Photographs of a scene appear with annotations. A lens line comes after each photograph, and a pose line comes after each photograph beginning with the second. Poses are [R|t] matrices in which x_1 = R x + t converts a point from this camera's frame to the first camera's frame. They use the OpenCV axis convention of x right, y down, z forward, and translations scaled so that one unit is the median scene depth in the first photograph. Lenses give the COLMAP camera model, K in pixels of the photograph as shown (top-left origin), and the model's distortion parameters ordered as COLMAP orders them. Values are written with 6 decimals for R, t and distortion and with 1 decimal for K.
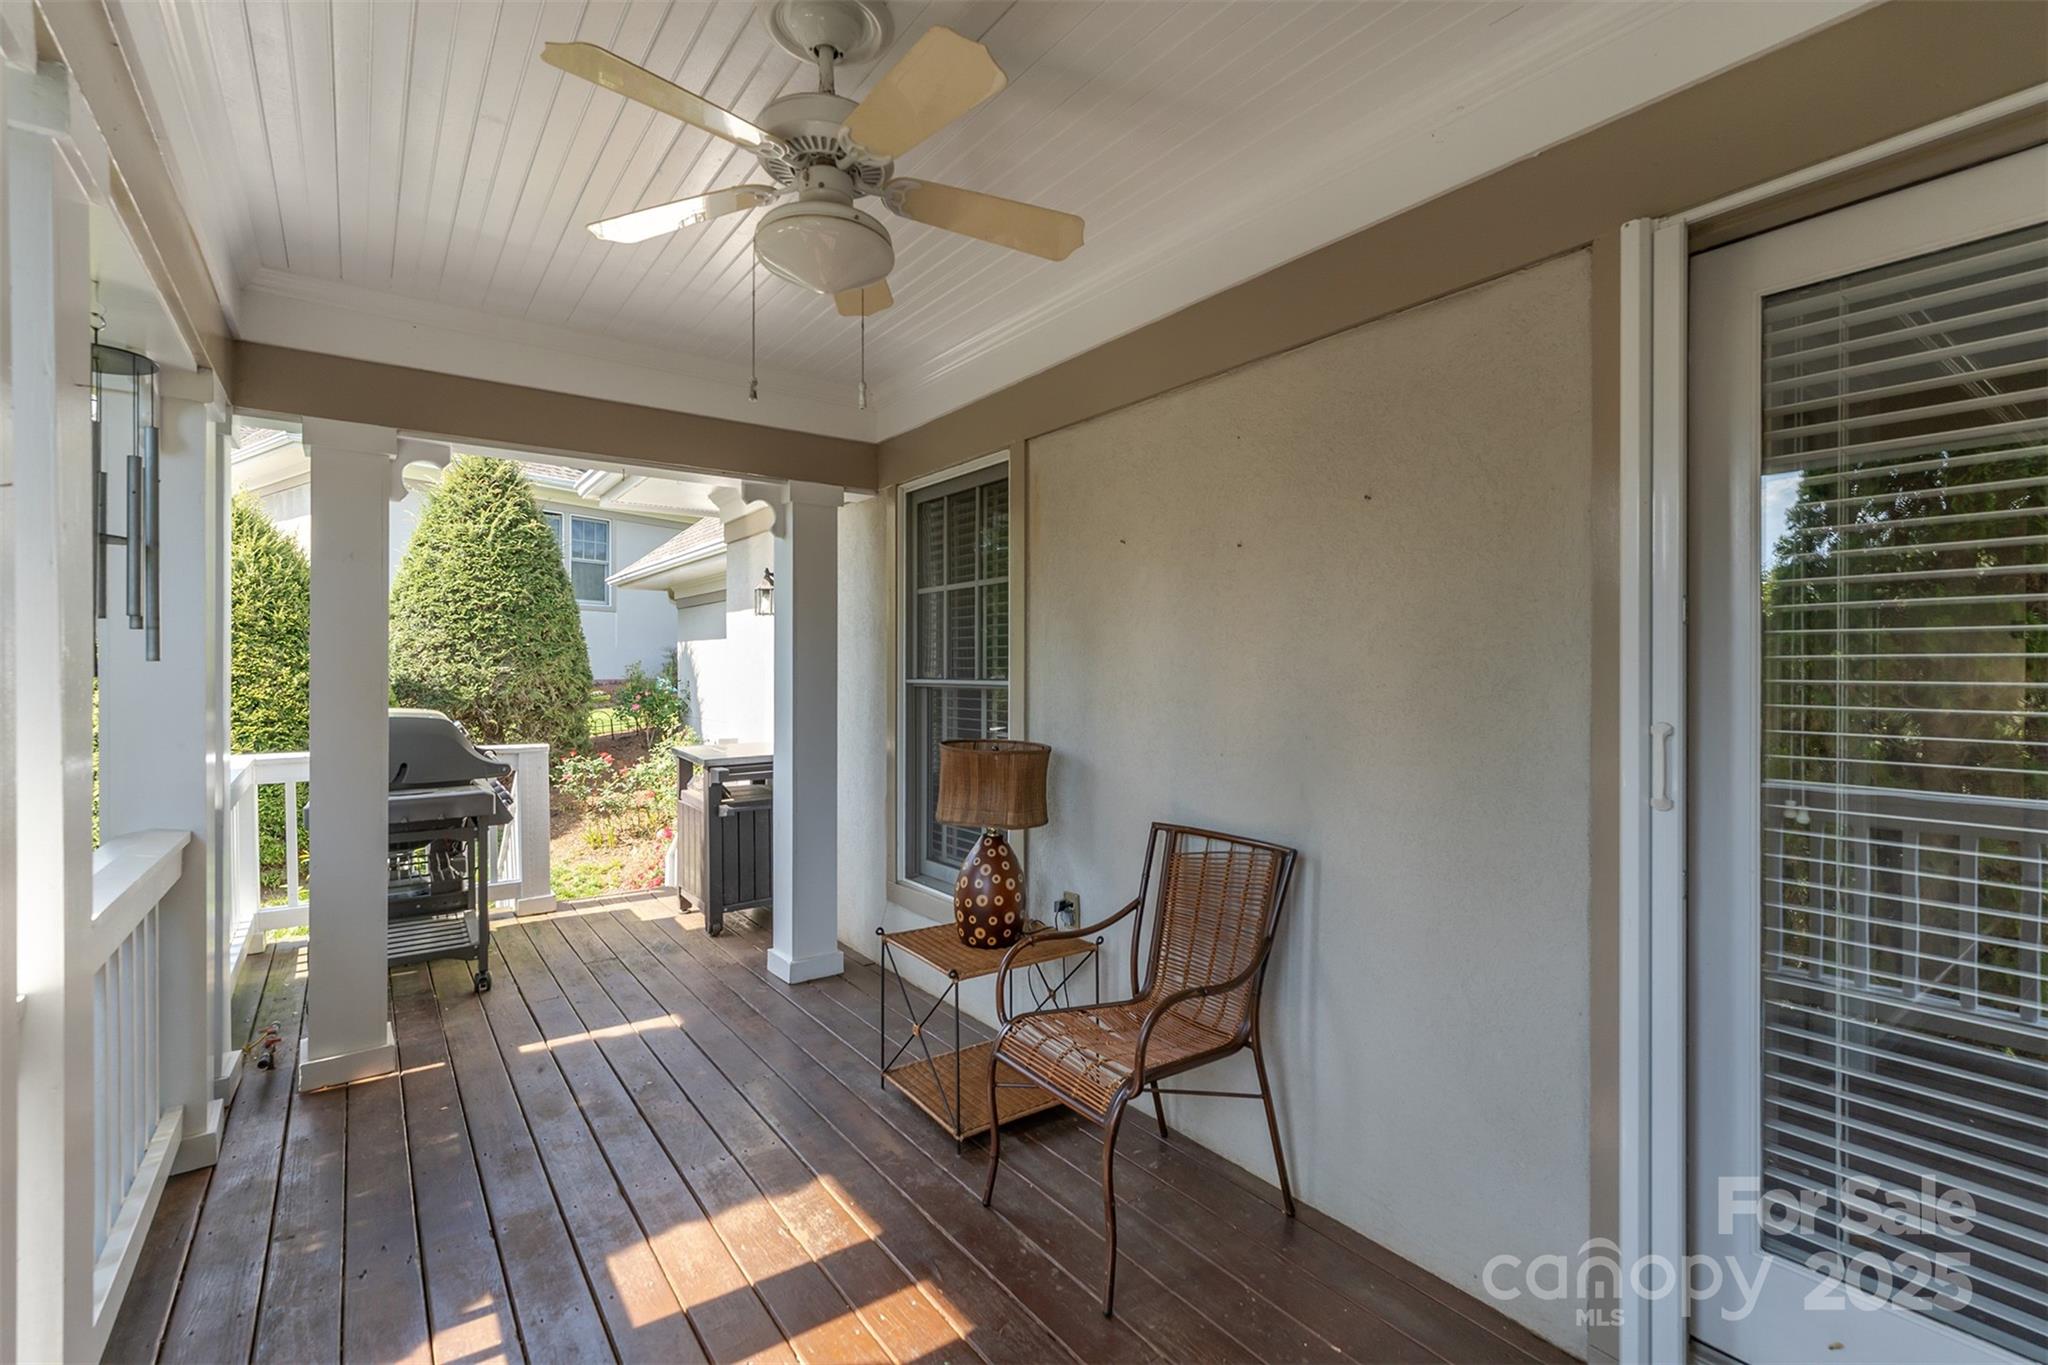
lens RADIAL K [[905.4, 0, 1020.9], [0, 905.4, 674.7], [0, 0, 1]] dist [0.001122, 0.000084]
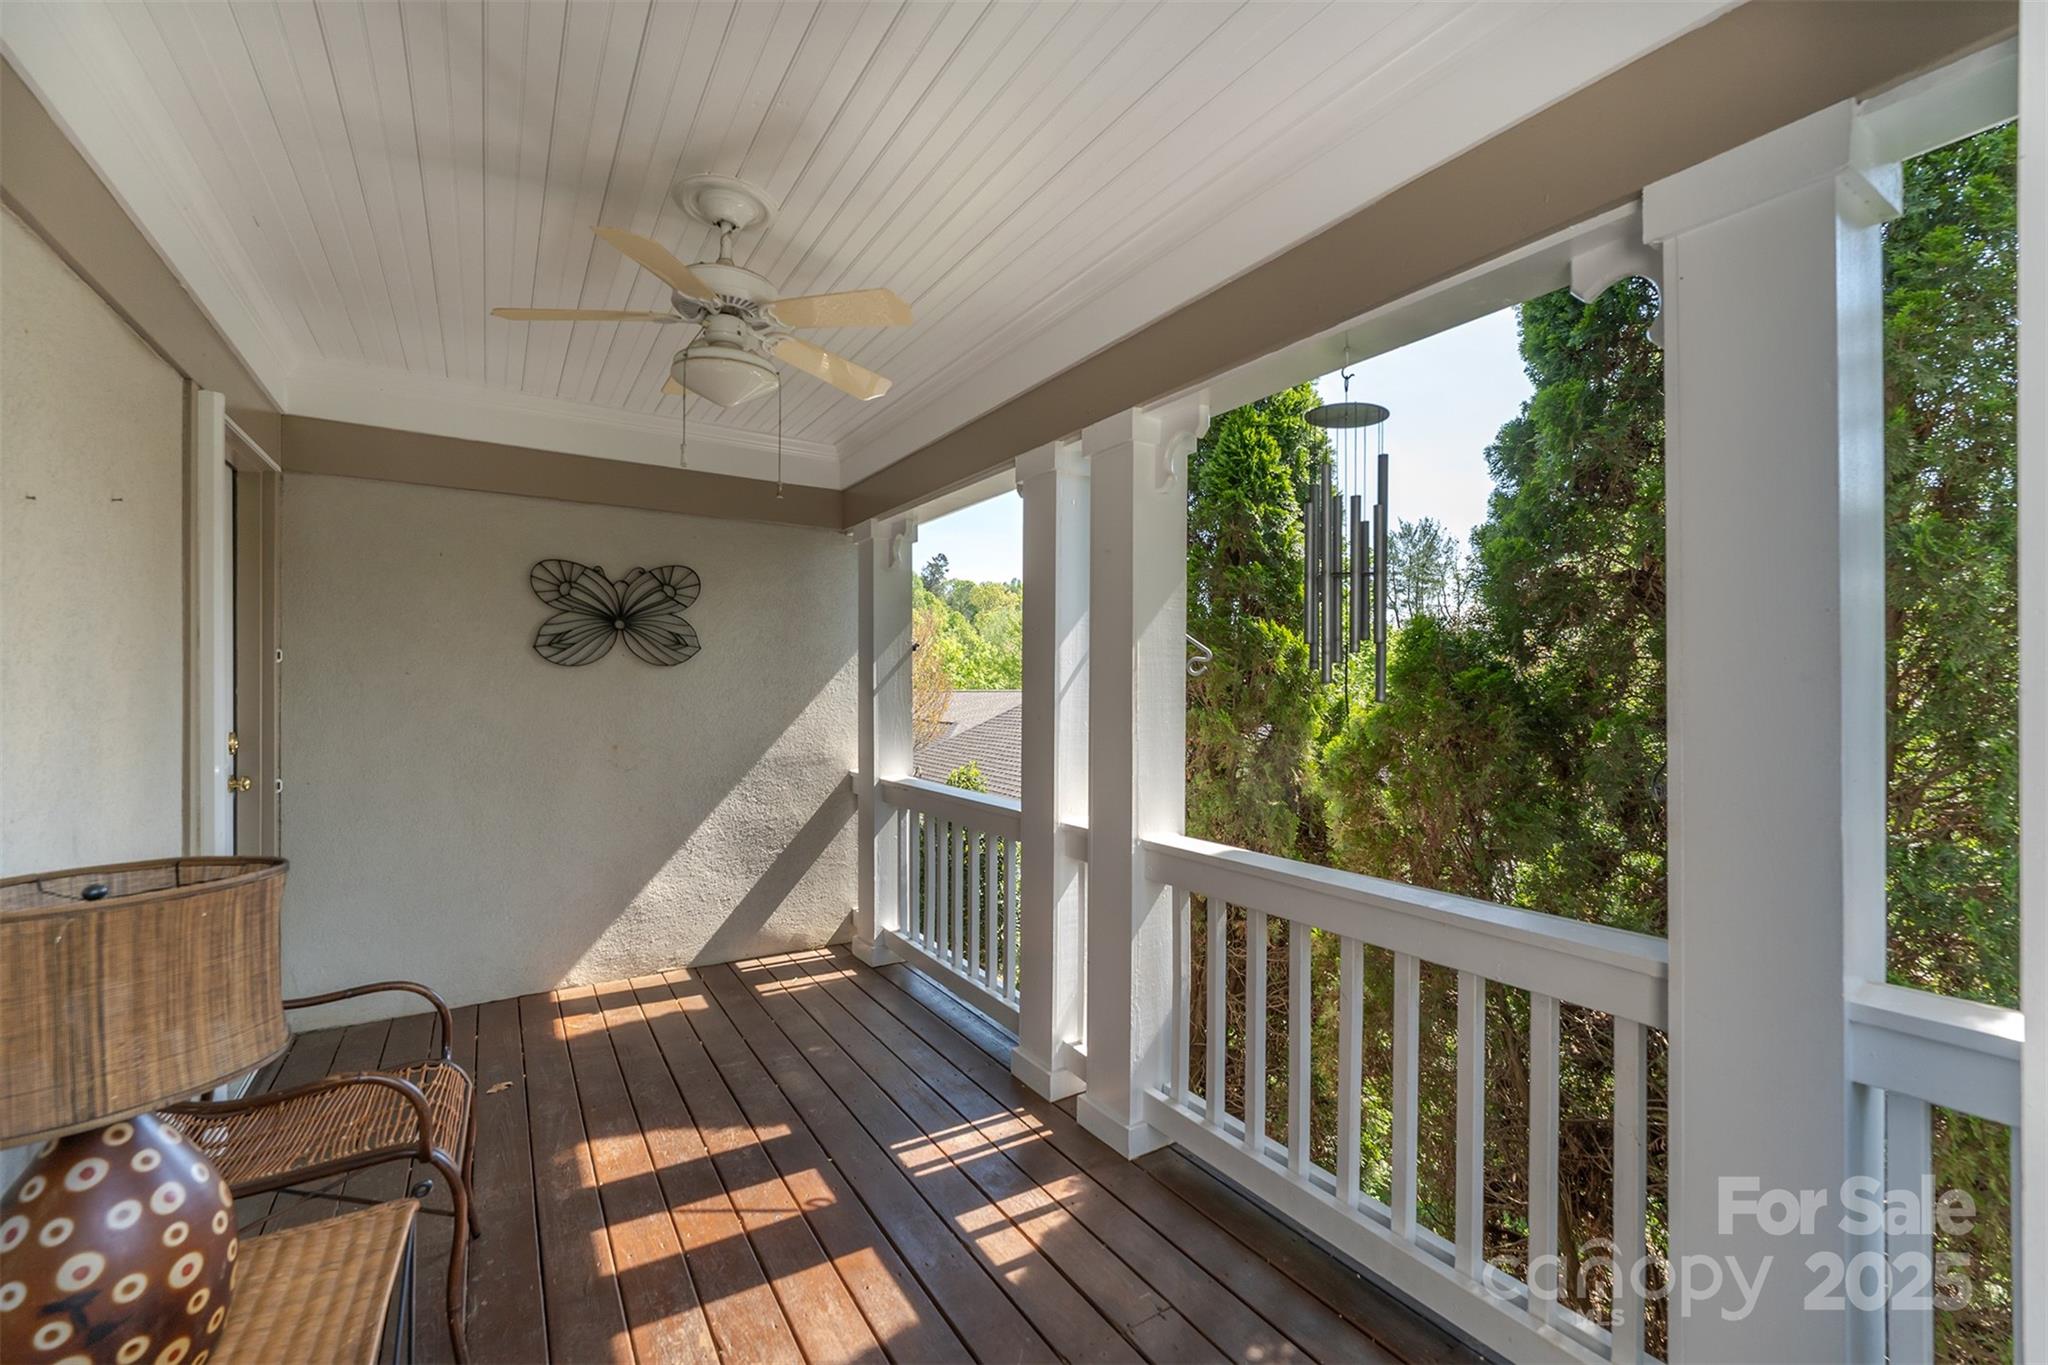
lens RADIAL K [[852.8, 0, 1033.6], [0, 852.8, 683.3], [0, 0, 1]] dist [-0.004208, -0.000216]
pose [[-0.998140, -0.004395, 0.060810, -0.287344], [-0.004323, 0.999990, 0.001329, -0.004857], [-0.060816, 0.001063, -0.998148, 0.857258]]
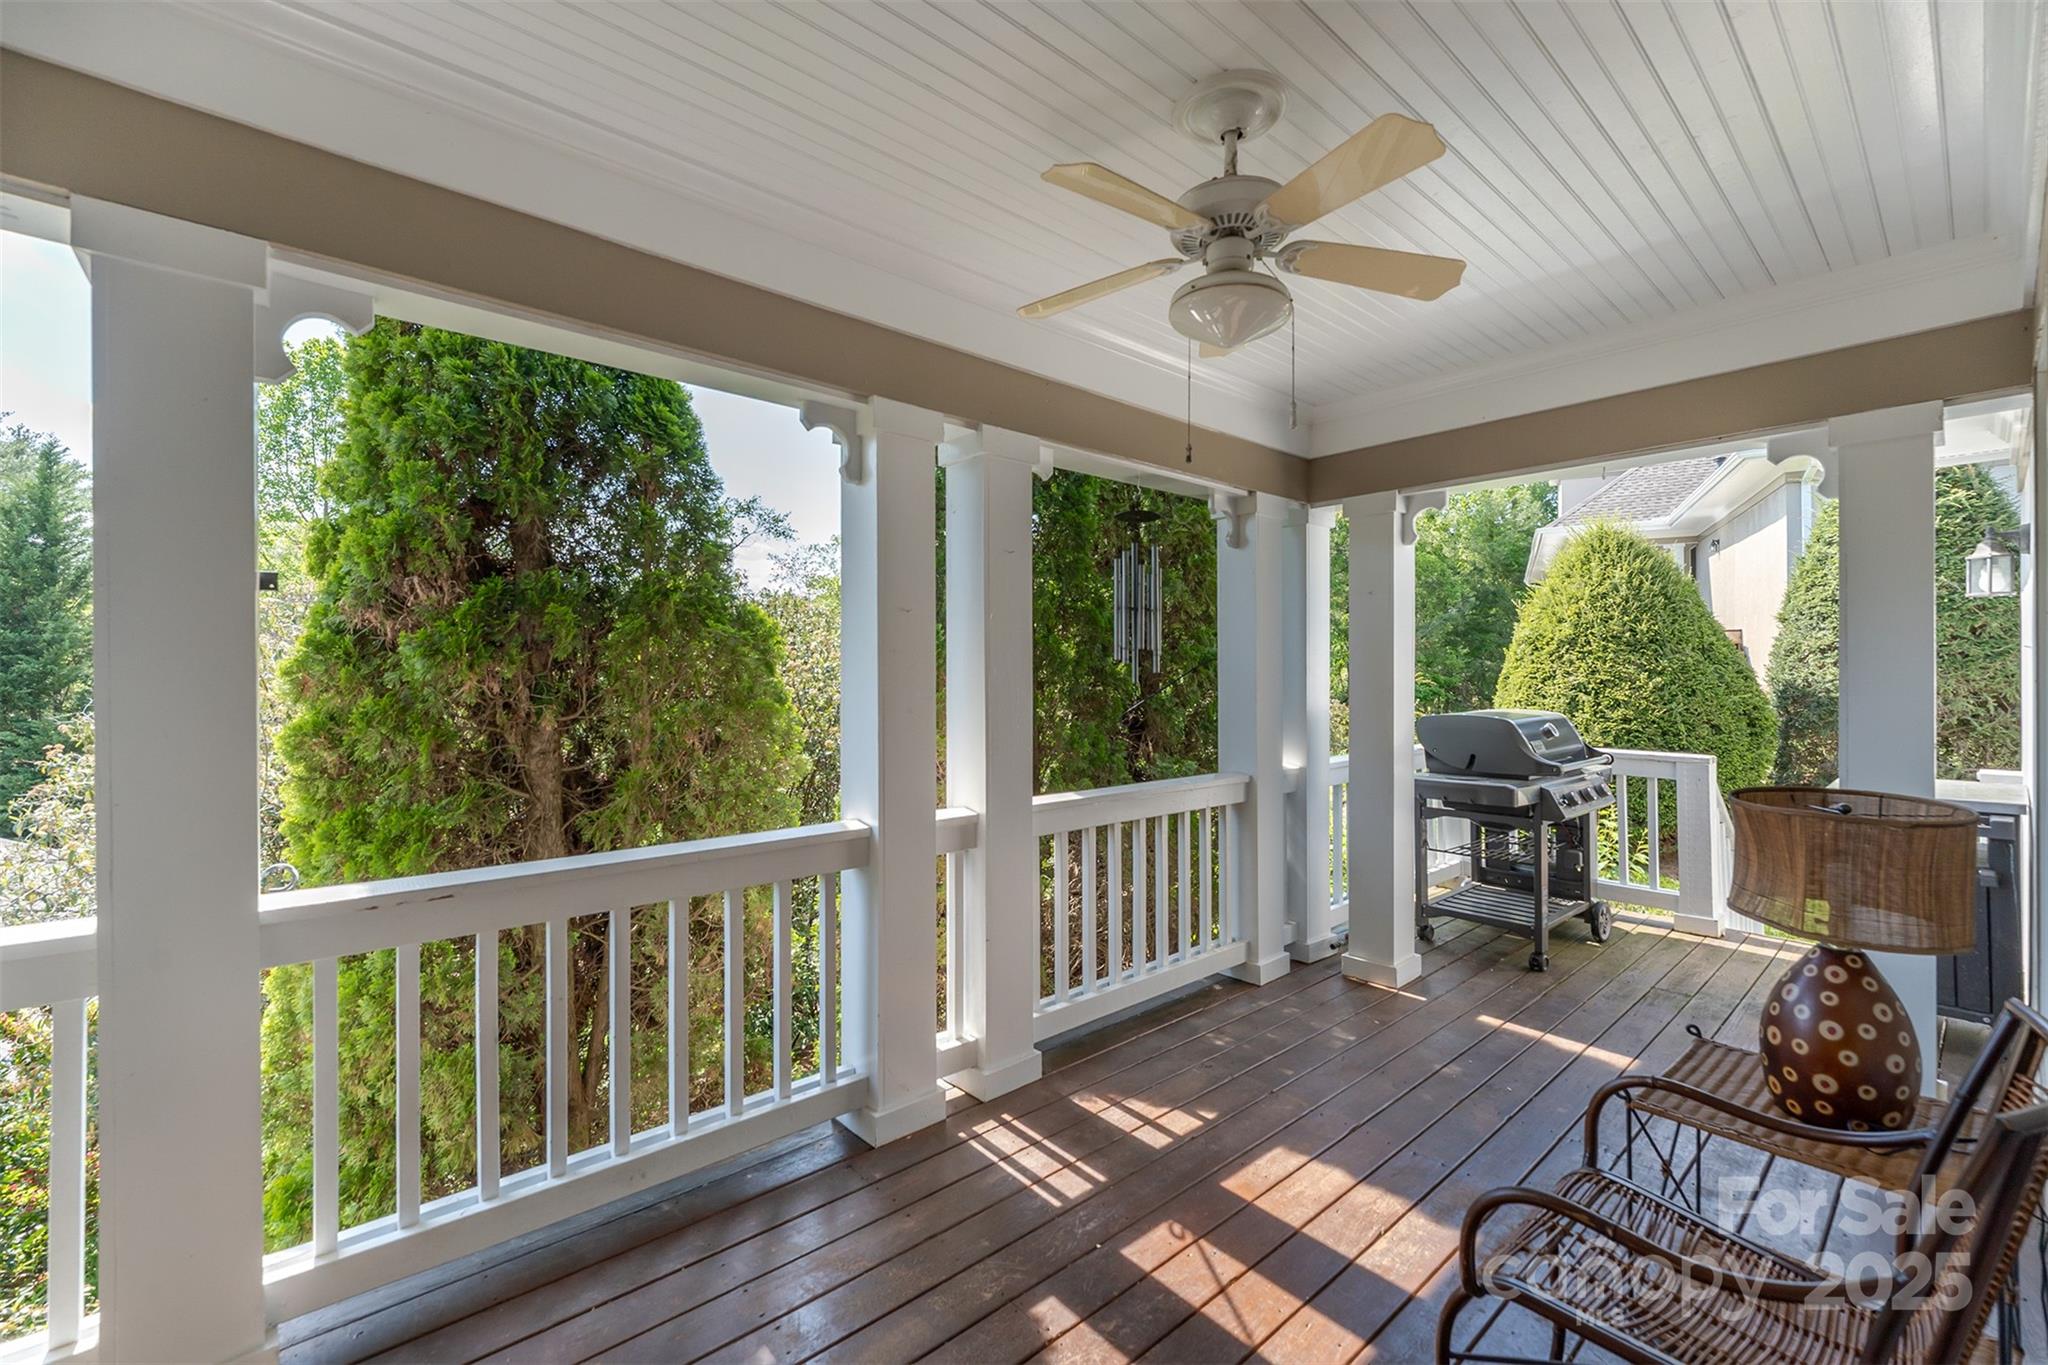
lens RADIAL K [[852.8, 0, 1033.9], [0, 852.8, 677.4], [0, 0, 1]] dist [-0.004208, -0.000216]
pose [[0.093670, 0.001786, -0.995602, 0.314899], [-0.002716, 0.999995, 0.001539, -0.003723], [0.995600, 0.002560, 0.093675, 0.253084]]
